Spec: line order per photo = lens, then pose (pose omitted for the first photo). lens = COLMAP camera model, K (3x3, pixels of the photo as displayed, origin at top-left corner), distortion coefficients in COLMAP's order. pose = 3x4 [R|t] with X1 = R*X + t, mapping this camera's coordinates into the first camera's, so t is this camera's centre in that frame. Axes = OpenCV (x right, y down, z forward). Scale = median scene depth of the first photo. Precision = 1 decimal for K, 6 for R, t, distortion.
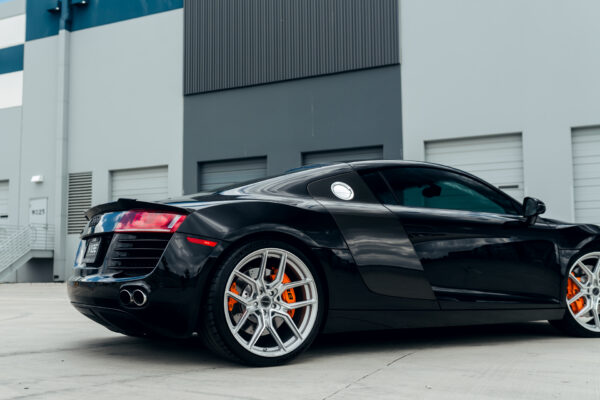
lens RADIAL K [[665.3, 0, 249.8], [0, 665.3, 202.6], [0, 0, 1]] dist [0.006081, 0.009432]
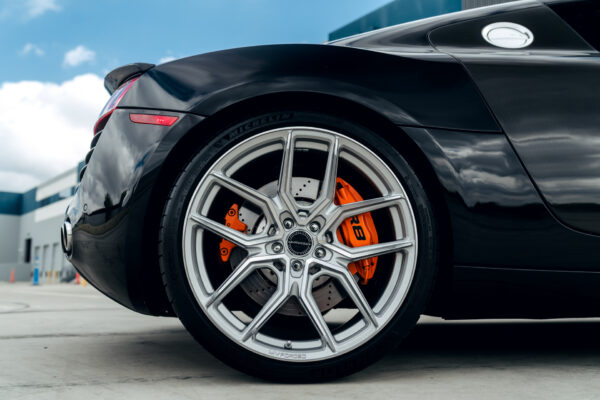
lens RADIAL K [[589.8, 0, 300.0], [0, 589.8, 200.0], [0, 0, 1]] dist [-0.001660, -0.000896]
pose [[0.903645, -0.054203, -0.424838, 0.150474], [0.040875, 0.998346, -0.040432, 0.099851], [0.426327, 0.019170, 0.904366, 0.458667]]
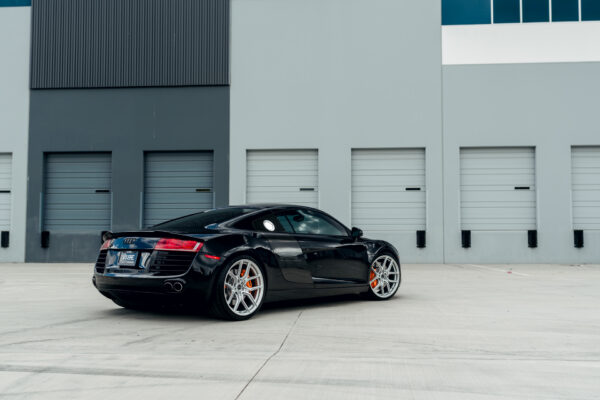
lens RADIAL K [[613.8, 0, 300.9], [0, 613.8, 207.7], [0, 0, 1]] dist [0.003327, 0.008976]
pose [[0.923472, 0.028176, 0.382629, -0.365321], [-0.043933, 0.998506, 0.032505, -0.107050], [-0.381141, -0.046827, 0.923330, -0.507006]]
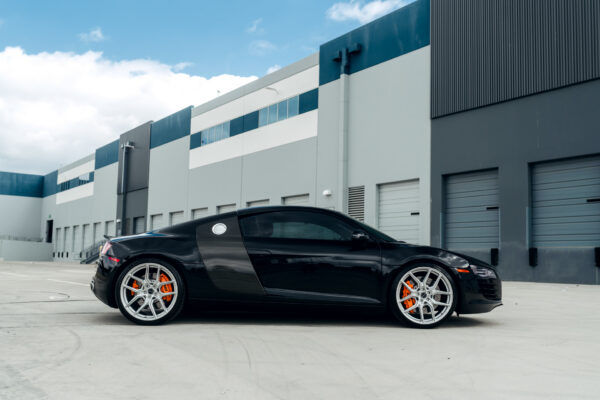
lens RADIAL K [[589.8, 0, 300.0], [0, 589.8, 200.0], [0, 0, 1]] dist [-0.001660, -0.000896]
pose [[0.892010, -0.027158, -0.451200, 0.851117], [0.024910, 0.999630, -0.010923, -0.058704], [0.451329, -0.001496, 0.892356, -0.213005]]
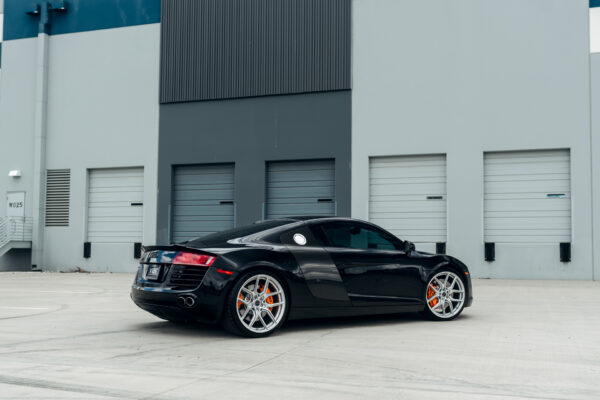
lens RADIAL K [[650.8, 0, 313.1], [0, 650.8, 212.4], [0, 0, 1]] dist [0.005880, 0.009976]
pose [[0.986967, 0.021551, 0.159473, -0.086706], [-0.027212, 0.999072, 0.033398, -0.124573], [-0.158605, -0.037303, 0.986637, -0.593445]]
